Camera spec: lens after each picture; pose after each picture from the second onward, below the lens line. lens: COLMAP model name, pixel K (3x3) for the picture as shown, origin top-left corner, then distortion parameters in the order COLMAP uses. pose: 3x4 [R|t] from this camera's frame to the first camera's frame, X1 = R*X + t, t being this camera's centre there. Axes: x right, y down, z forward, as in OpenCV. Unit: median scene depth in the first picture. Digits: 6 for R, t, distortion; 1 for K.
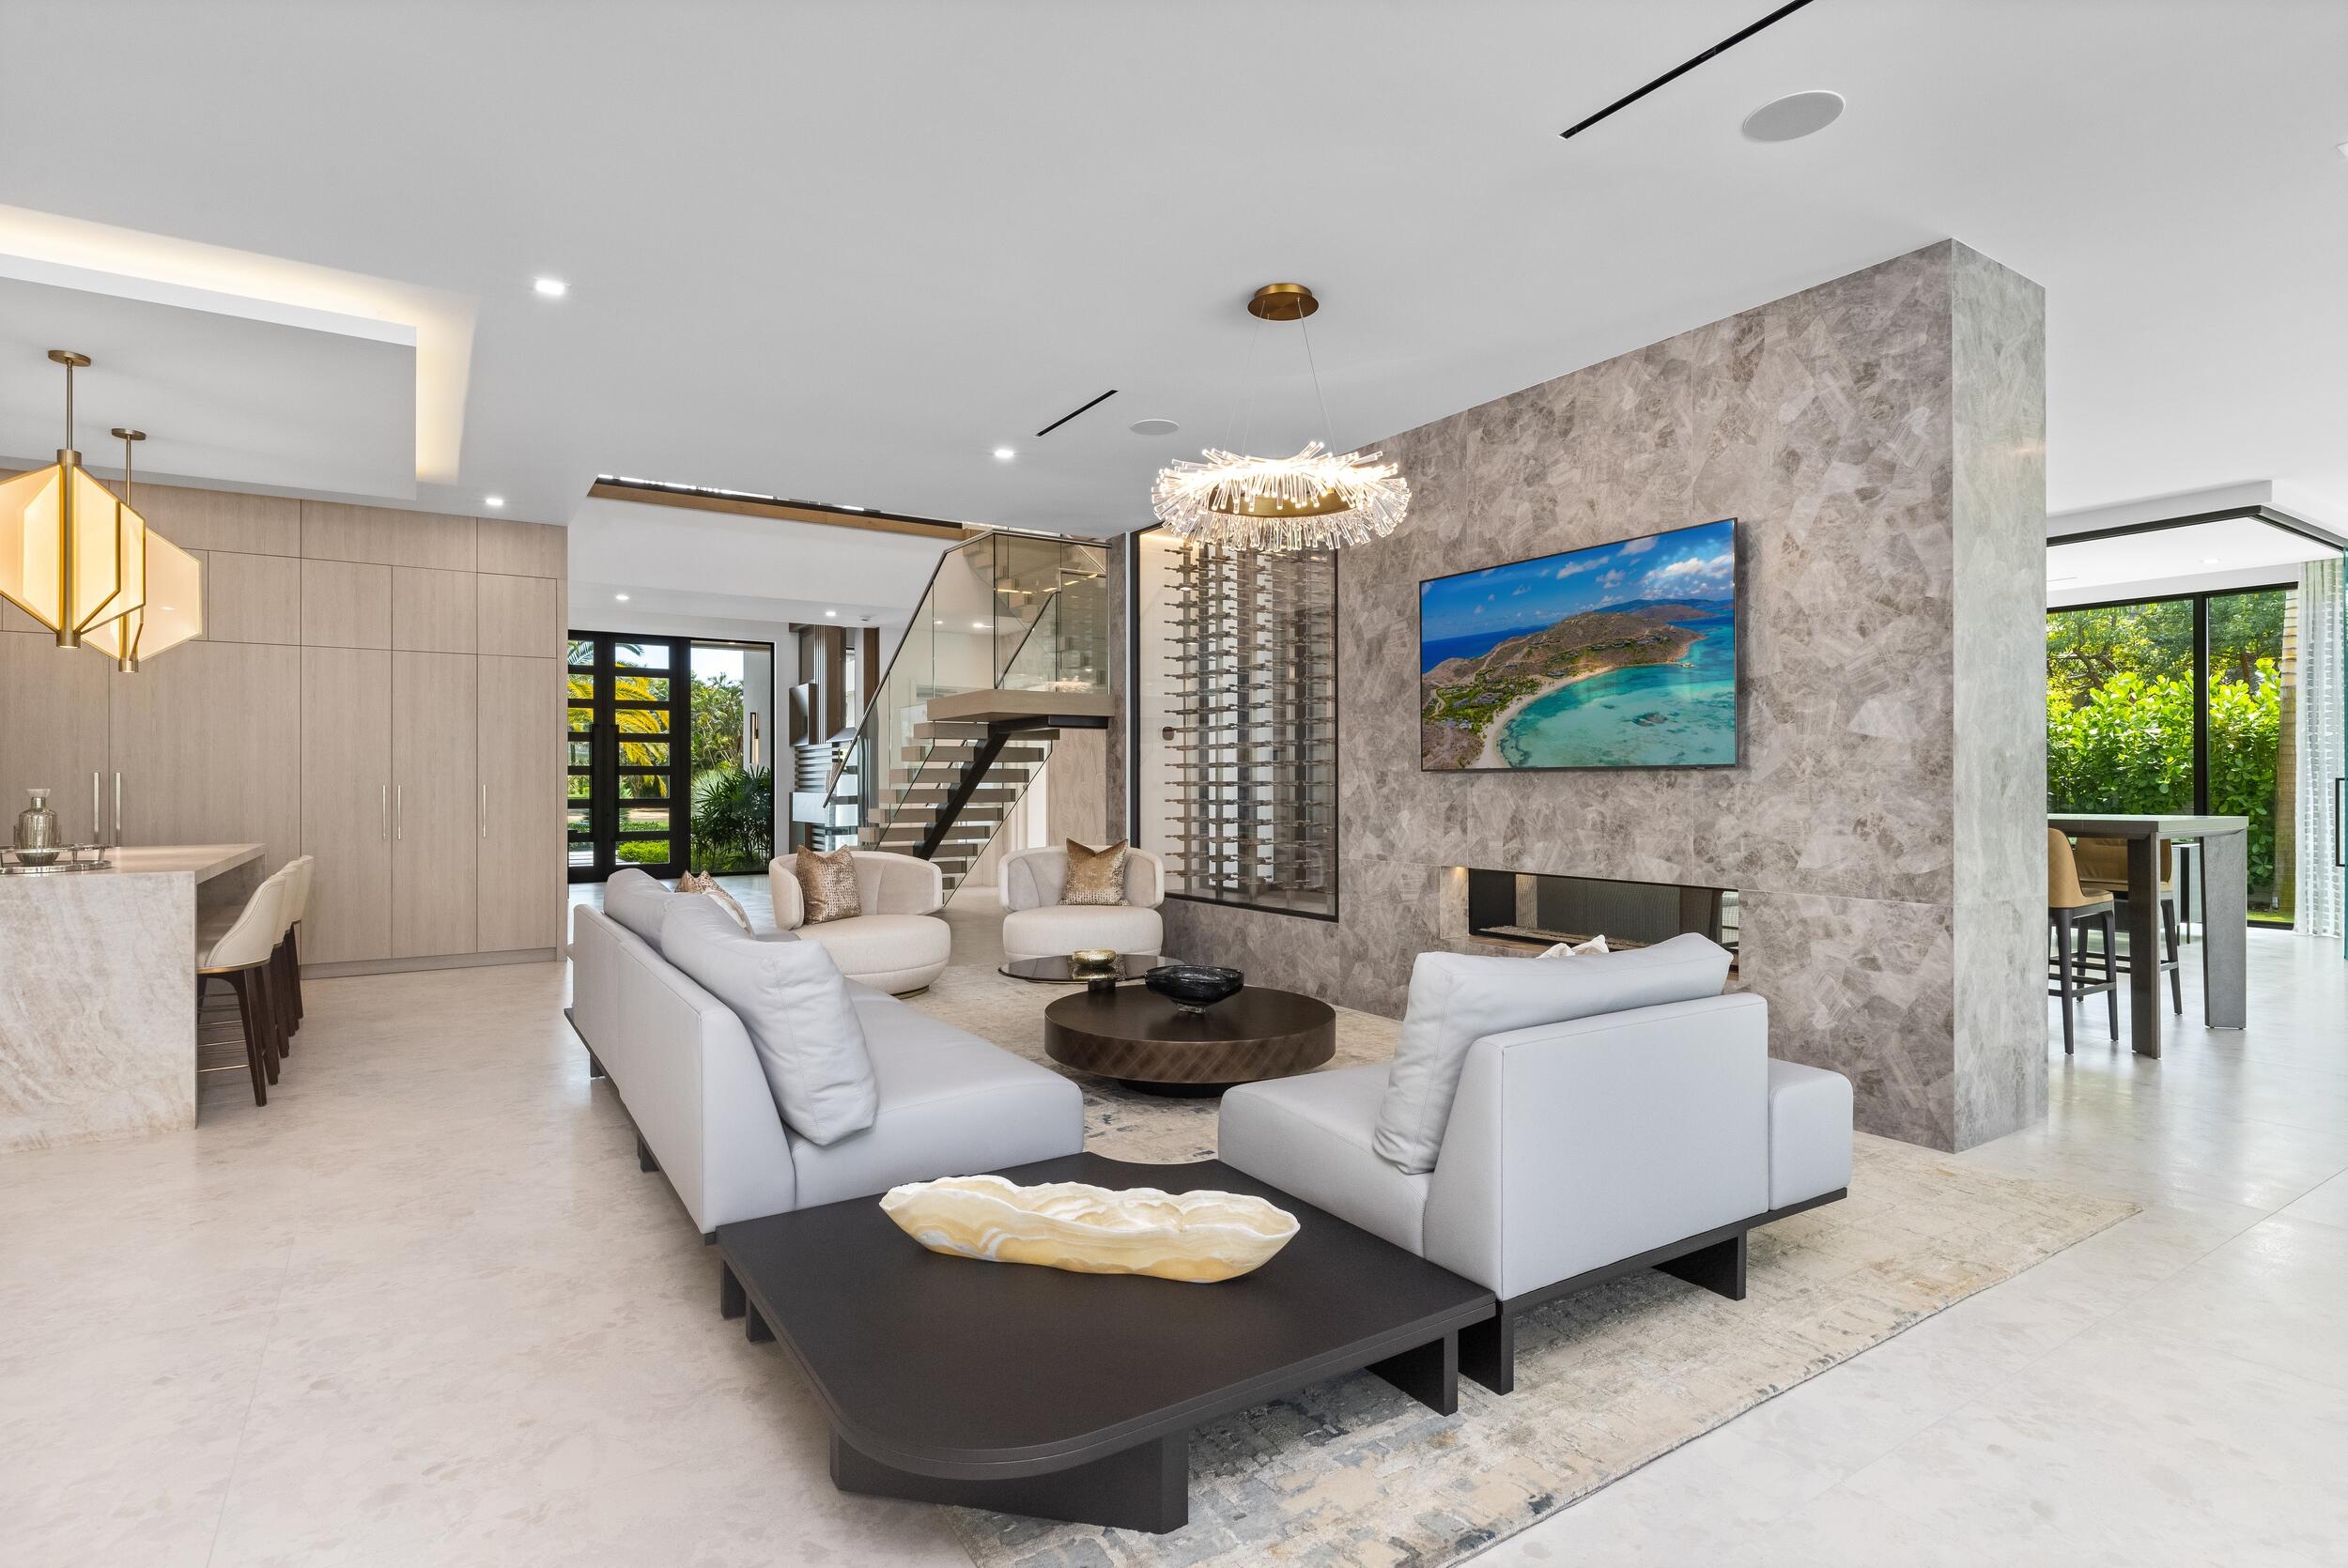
lens RADIAL K [[1166.0, 0, 1192.7], [0, 1166.0, 791.6], [0, 0, 1]] dist [-0.011521, 0.005395]
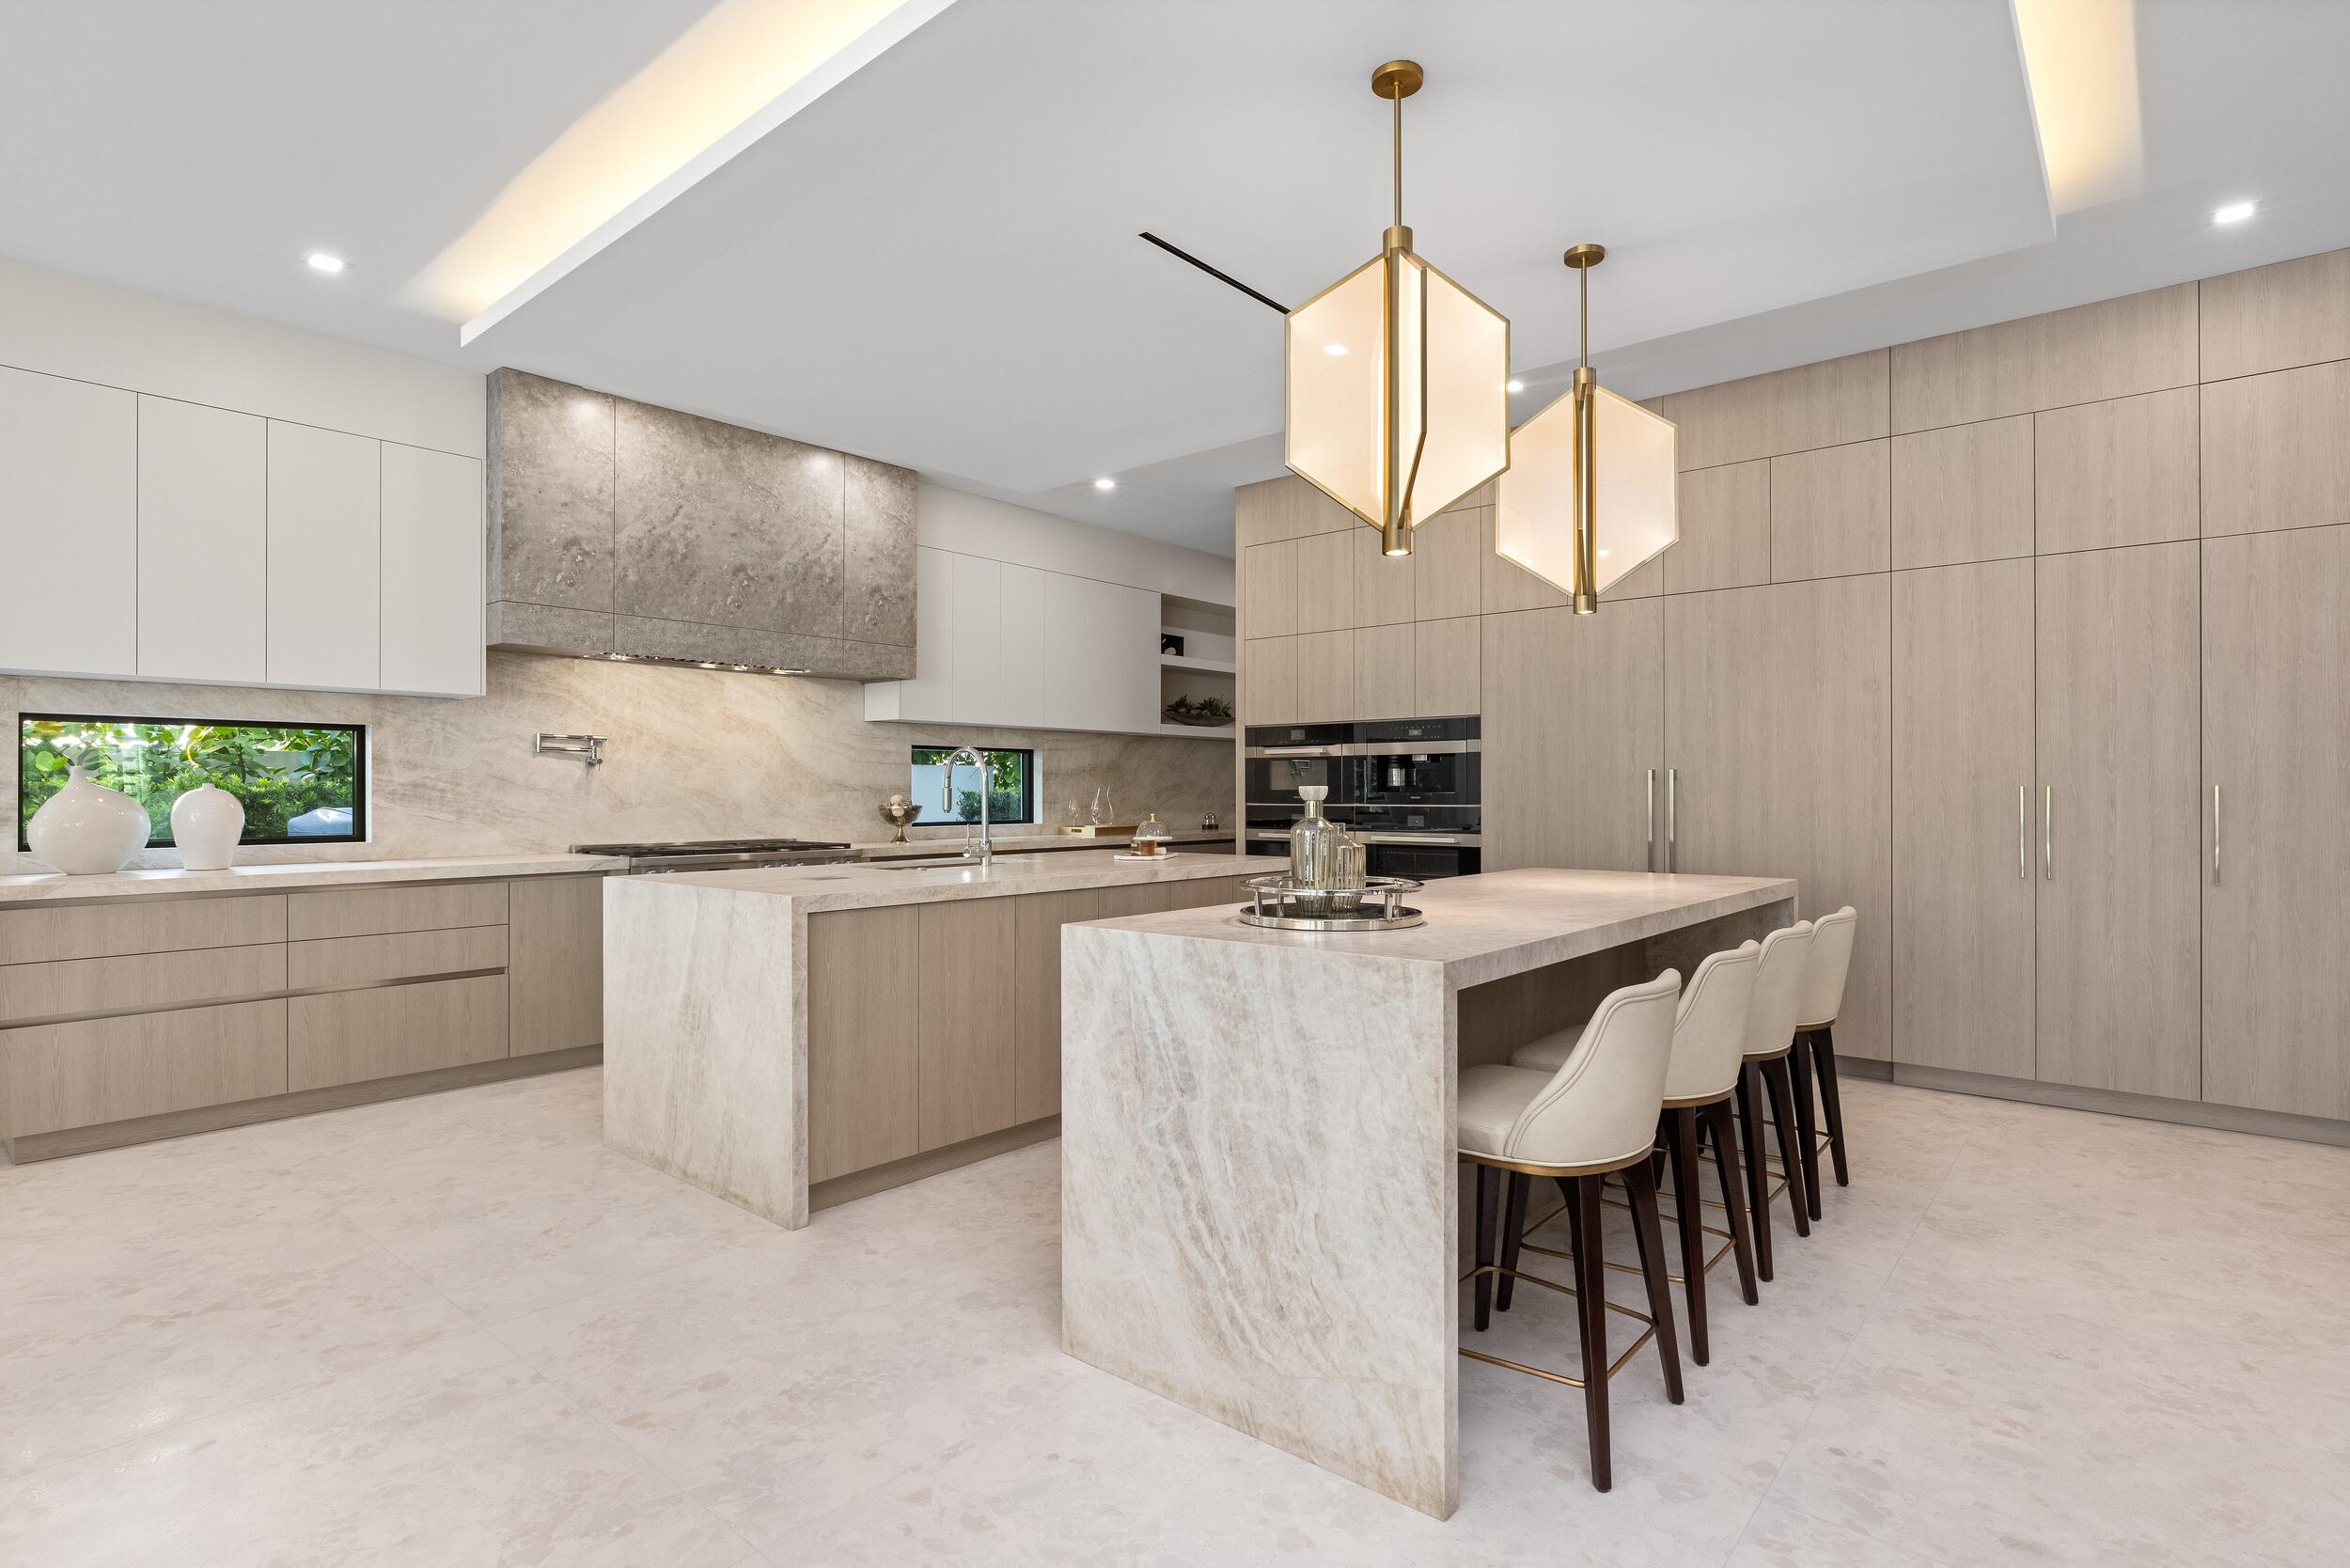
lens RADIAL K [[1167.2, 0, 1182.7], [0, 1167.2, 785.1], [0, 0, 1]] dist [-0.011521, 0.005395]
pose [[0.273135, -0.005647, -0.961959, -0.377059], [-0.005847, 0.999955, -0.007531, 0.001885], [0.961958, 0.007682, 0.273089, 0.659849]]
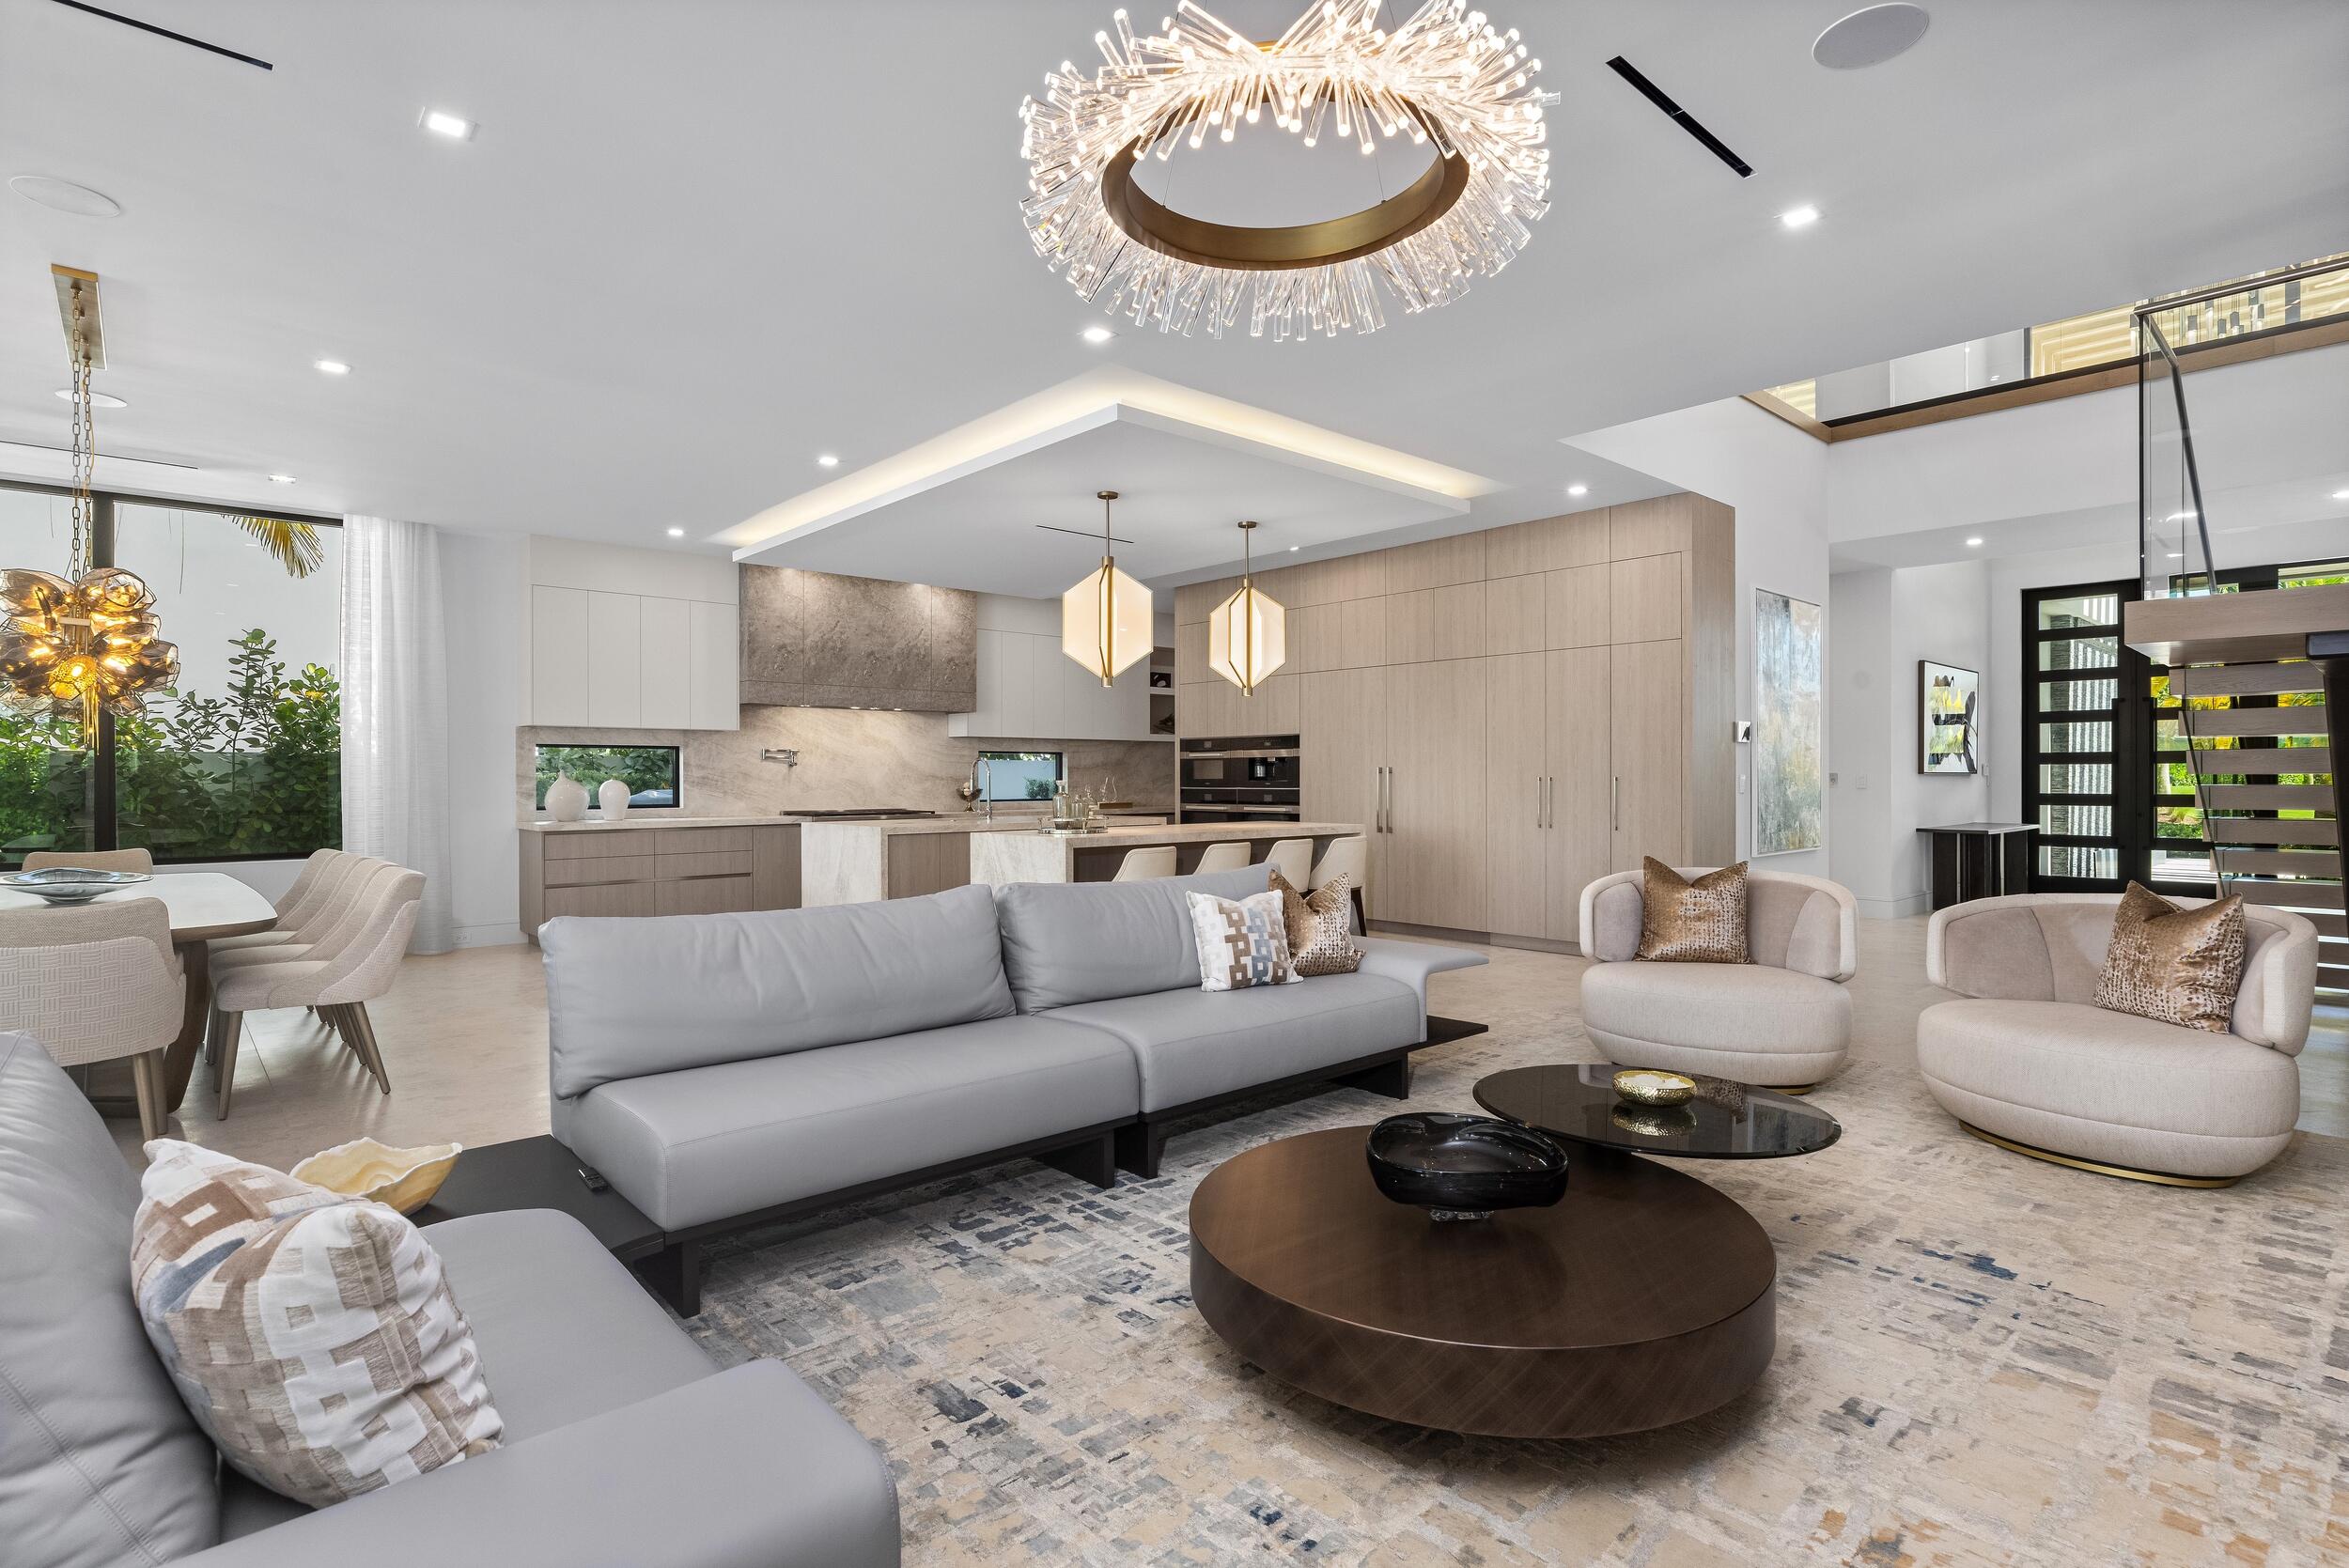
lens RADIAL K [[1166.6, 0, 1186.7], [0, 1166.6, 778.9], [0, 0, 1]] dist [-0.011521, 0.005395]
pose [[0.155542, 0.001898, -0.987827, 0.488546], [-0.004330, 0.999990, 0.001240, -0.005972], [0.987820, 0.004084, 0.155549, 0.780070]]
